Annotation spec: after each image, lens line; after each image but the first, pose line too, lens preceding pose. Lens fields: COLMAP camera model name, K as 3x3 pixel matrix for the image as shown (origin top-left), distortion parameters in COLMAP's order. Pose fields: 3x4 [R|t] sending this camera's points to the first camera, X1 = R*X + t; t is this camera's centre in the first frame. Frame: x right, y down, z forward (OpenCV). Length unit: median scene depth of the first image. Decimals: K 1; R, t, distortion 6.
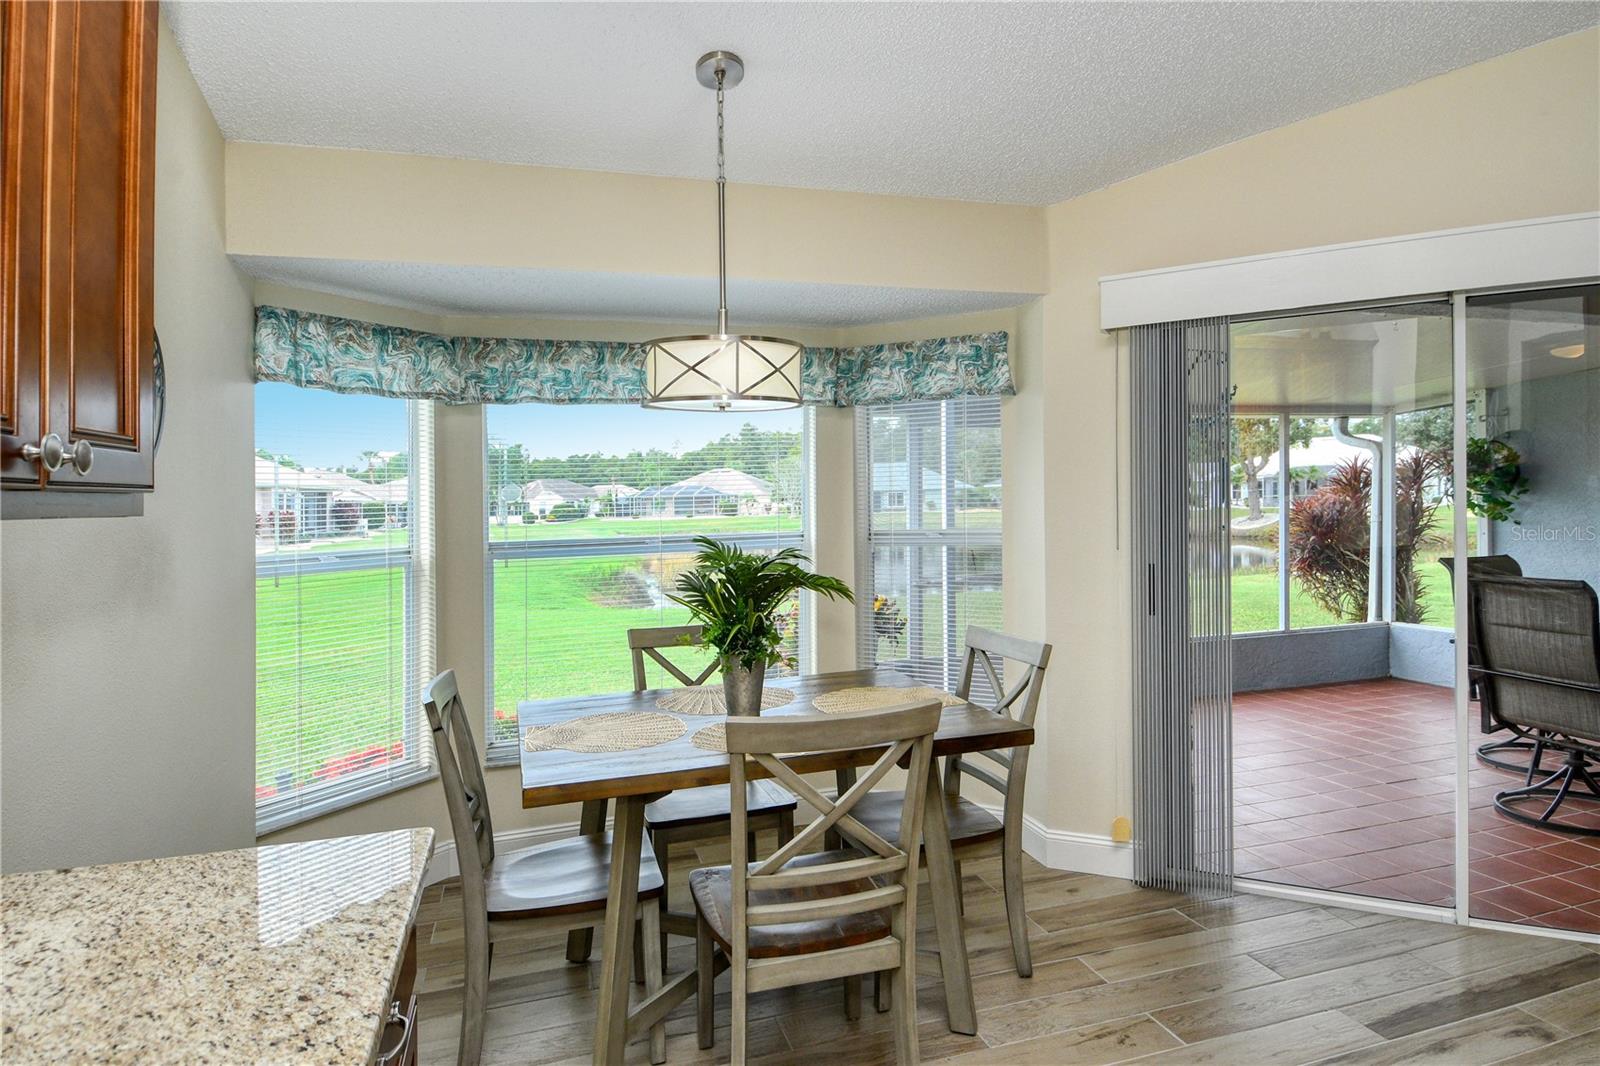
lens RADIAL K [[898.8, 0, 818.4], [0, 898.8, 477.8], [0, 0, 1]] dist [0.022625, 0.000036]
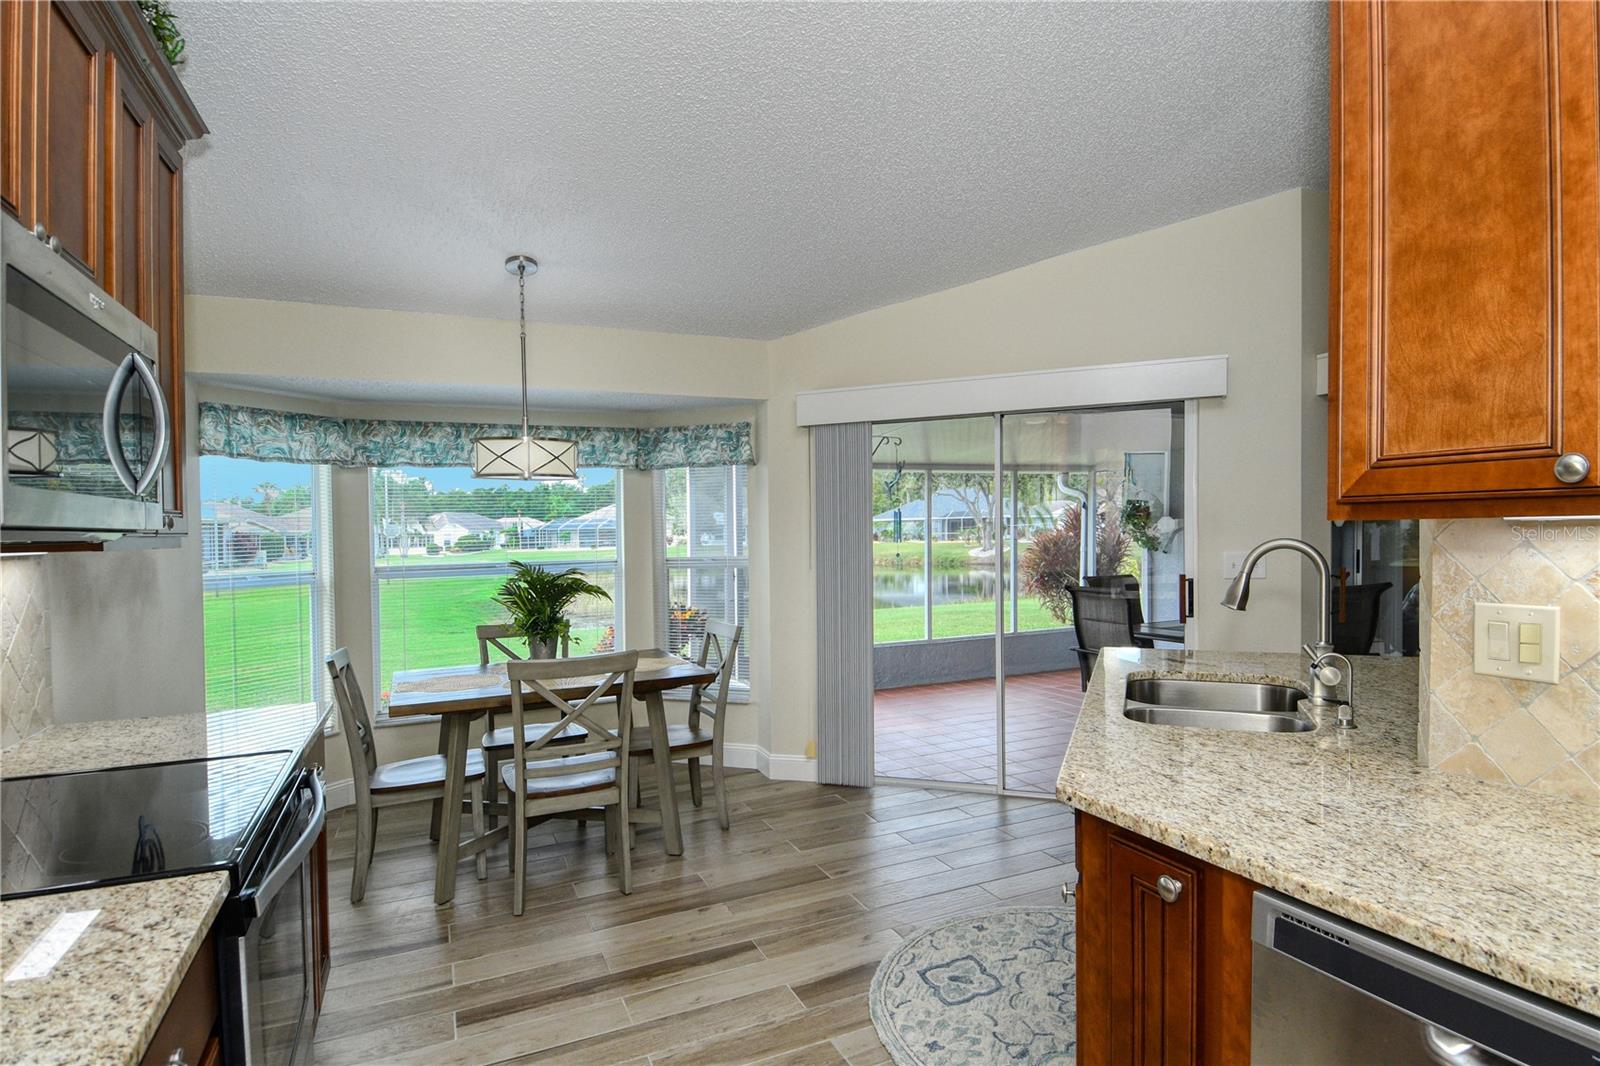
lens RADIAL K [[841.7, 0, 834.7], [0, 841.7, 540.4], [0, 0, 1]] dist [0.017642, -0.022350]
pose [[0.991321, 0.001212, 0.131459, 0.170667], [-0.005680, 0.999418, 0.033622, -0.016851], [-0.131342, -0.034077, 0.990751, -0.390961]]
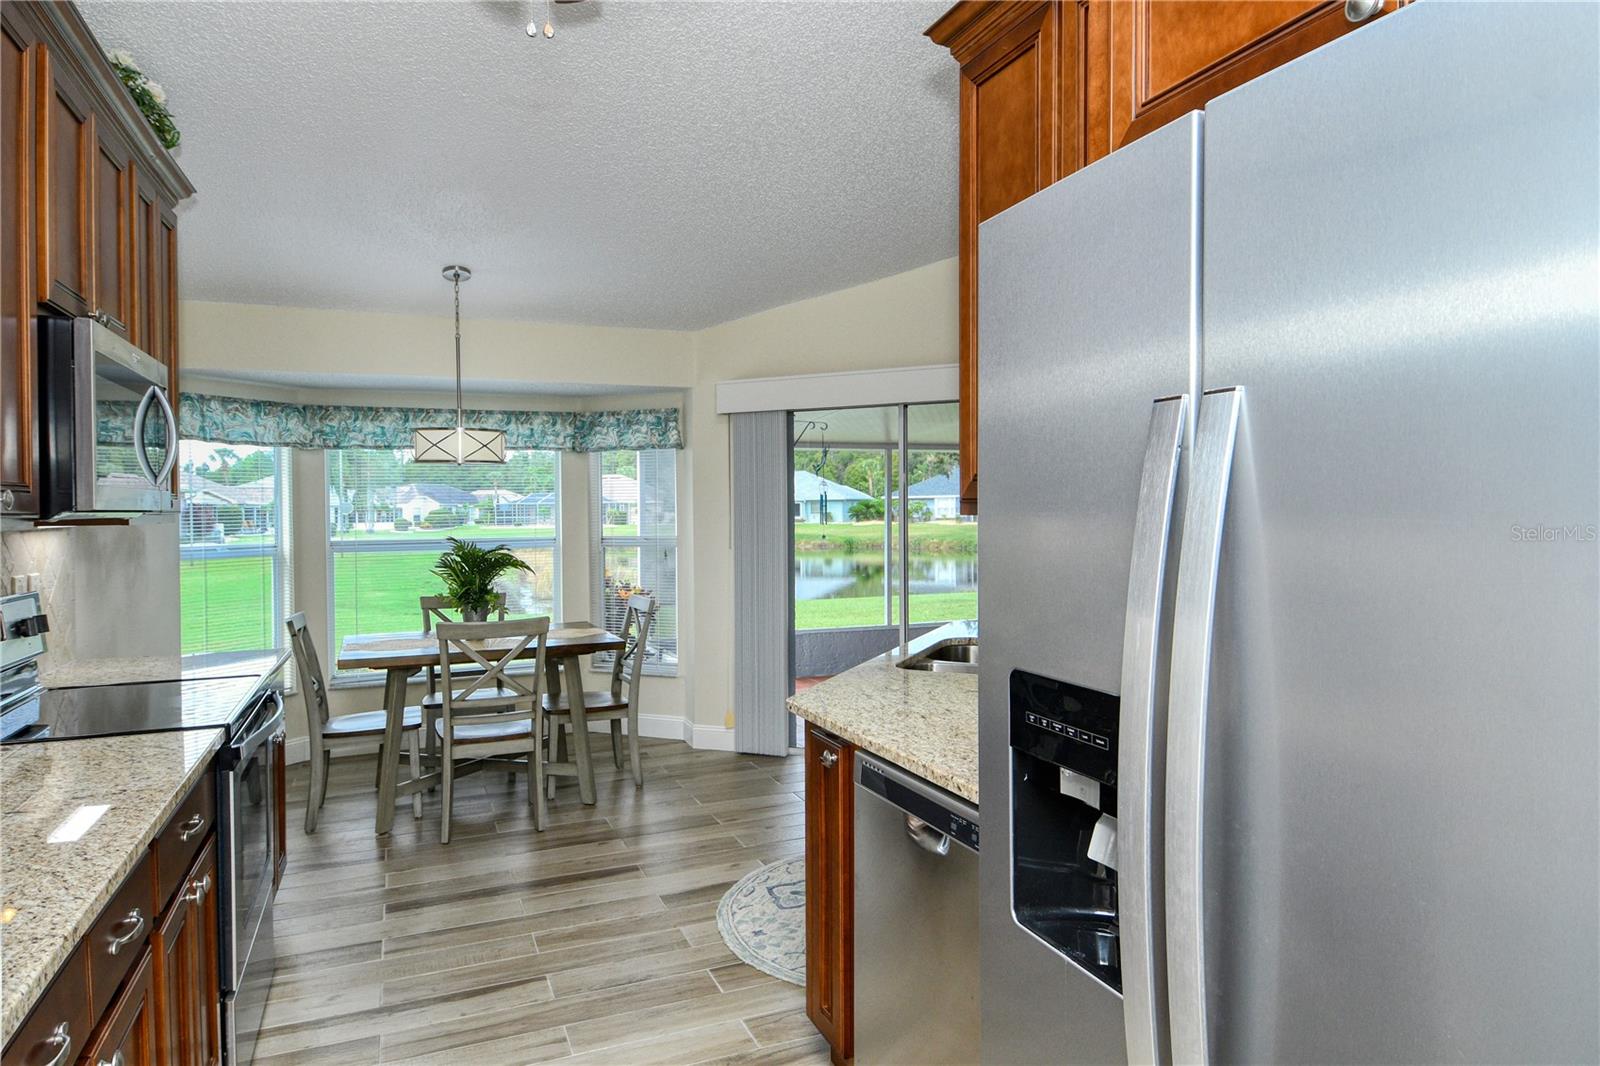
lens RADIAL K [[968.6, 0, 793.9], [0, 968.6, 529.8], [0, 0, 1]] dist [0.007590, -0.000769]
pose [[0.997377, 0.012776, 0.071250, 0.298972], [-0.015994, 0.998869, 0.044786, -0.032339], [-0.070597, -0.045808, 0.996453, -0.684763]]
